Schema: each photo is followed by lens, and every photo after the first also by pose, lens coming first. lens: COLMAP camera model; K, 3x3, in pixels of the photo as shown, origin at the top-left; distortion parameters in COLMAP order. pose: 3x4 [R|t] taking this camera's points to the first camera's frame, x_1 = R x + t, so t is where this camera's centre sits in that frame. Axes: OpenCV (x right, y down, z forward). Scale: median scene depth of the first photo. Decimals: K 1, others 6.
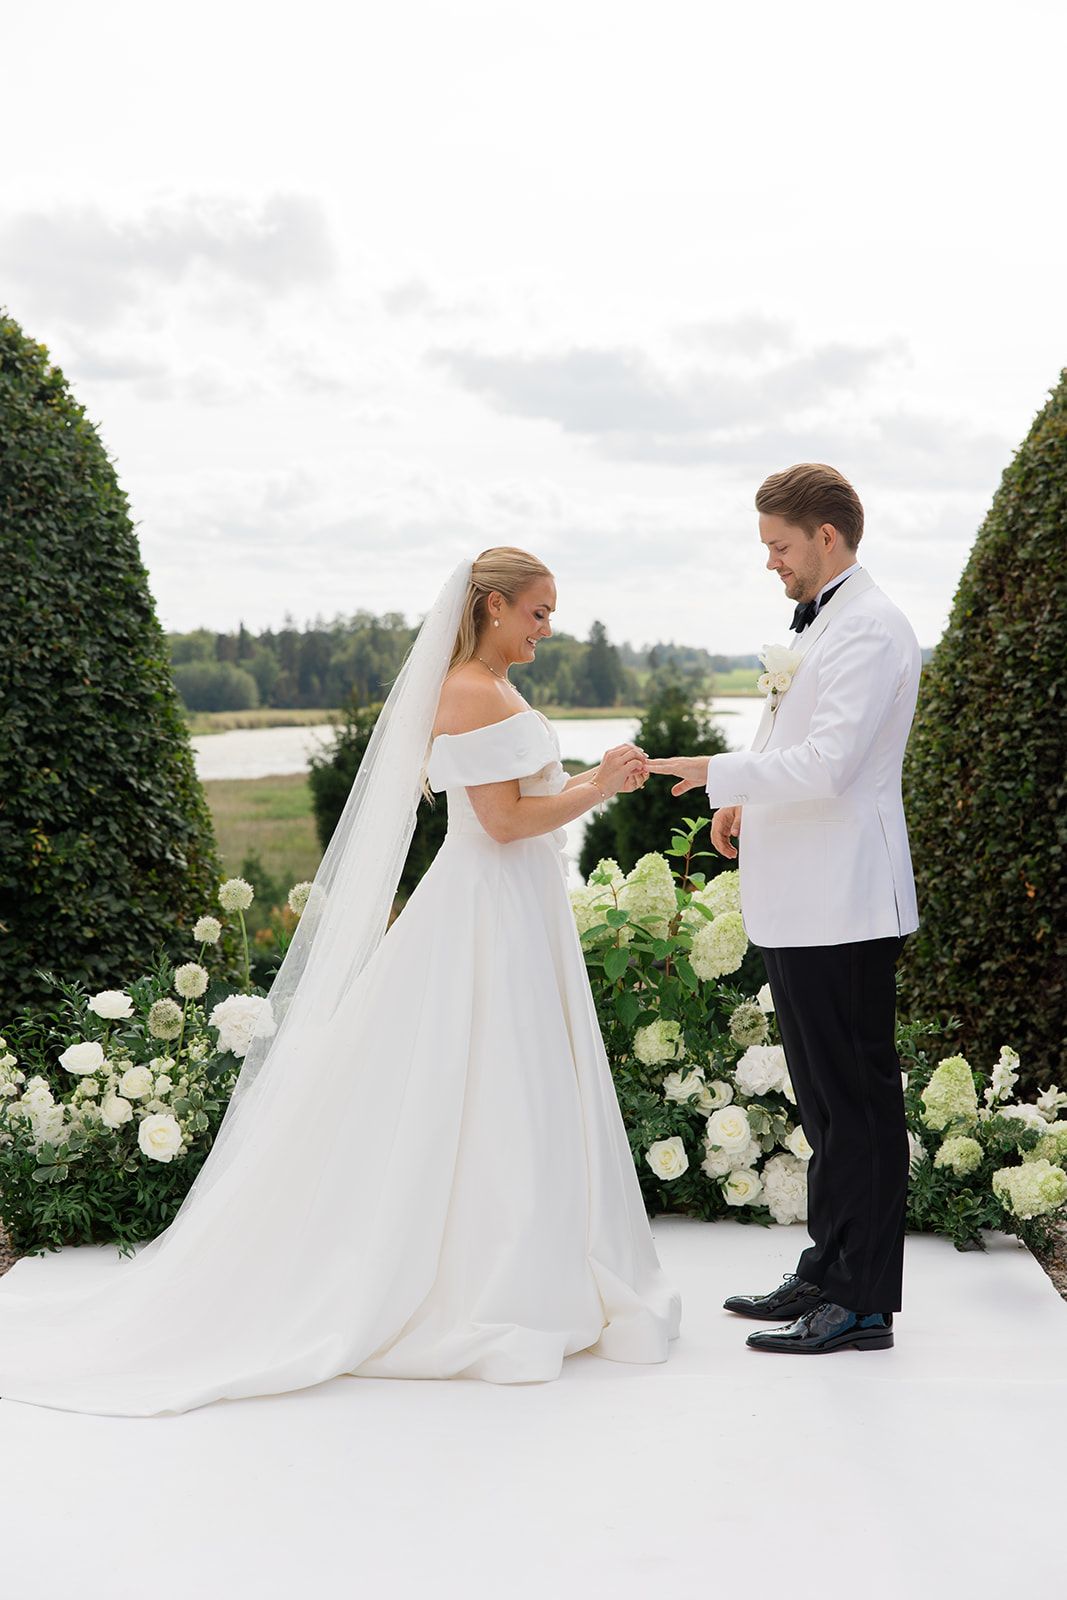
lens RADIAL K [[2541.0, 0, 527.6], [0, 2541.0, 807.5], [0, 0, 1]] dist [0.227183, 0.000000]
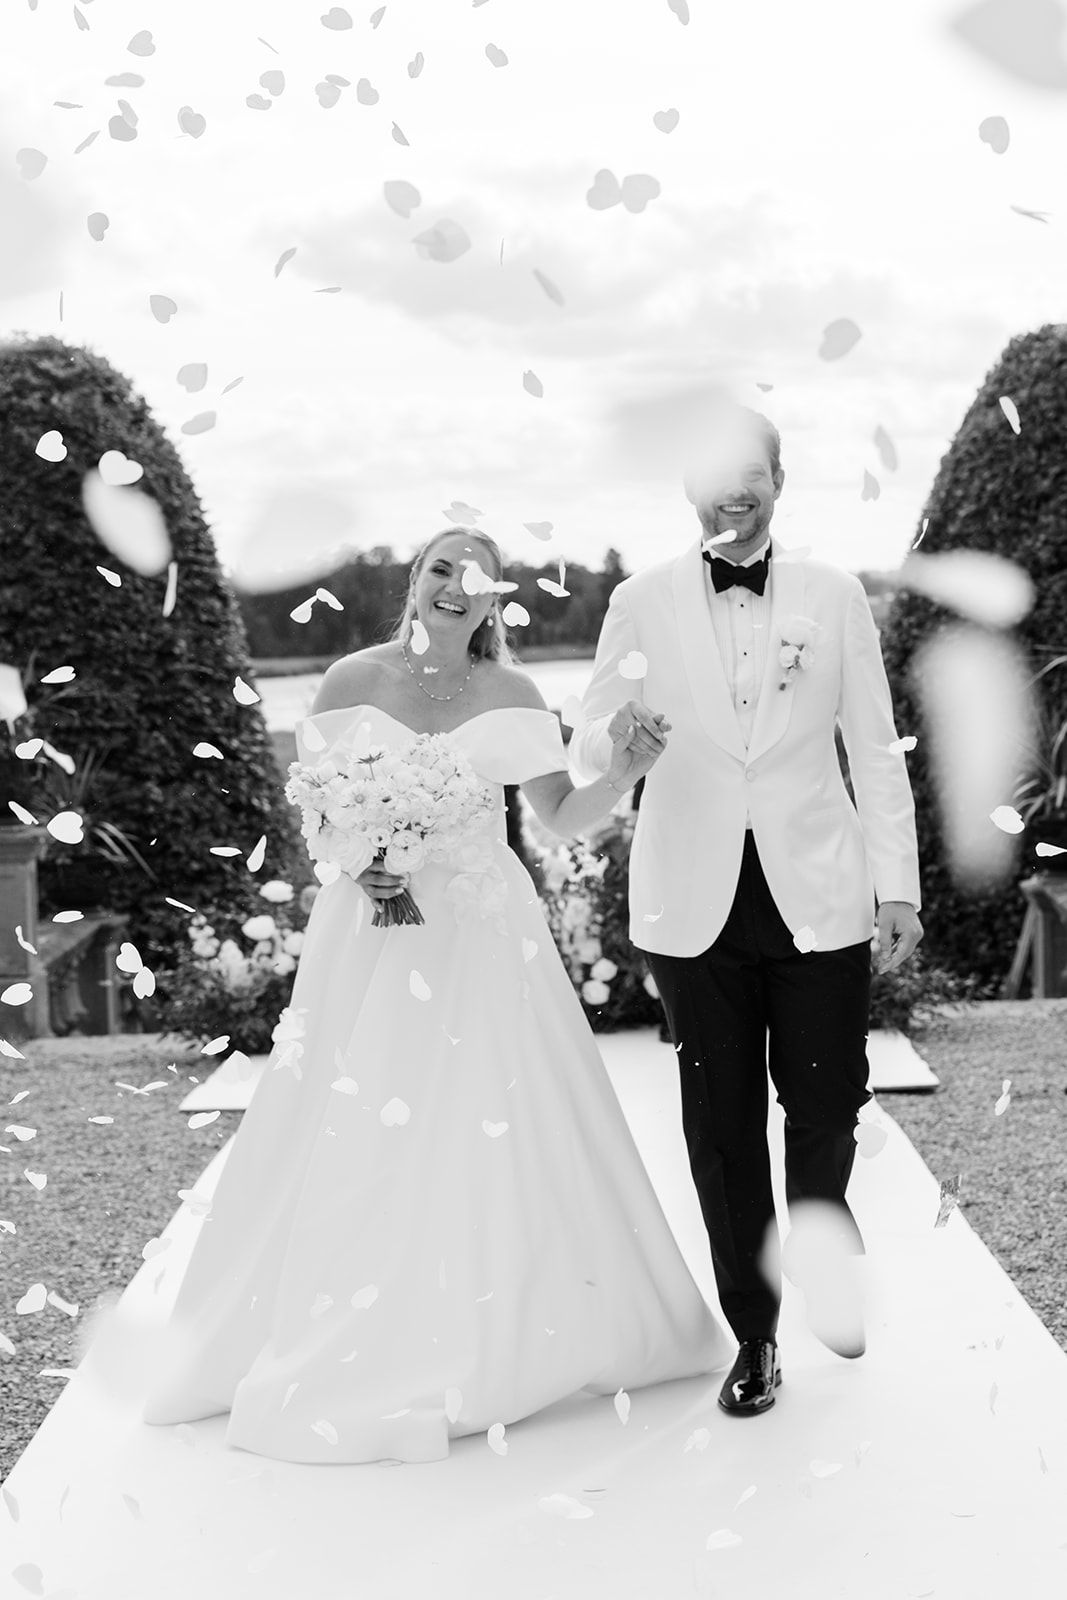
lens RADIAL K [[3368.2, 0, 546.0], [0, 3368.2, 803.0], [0, 0, 1]] dist [0.199709, 0.000000]
pose [[0.999486, -0.031824, 0.003889, -0.009424], [0.031779, 0.999434, 0.011015, 0.006546], [-0.004238, -0.010886, 0.999932, -0.606780]]
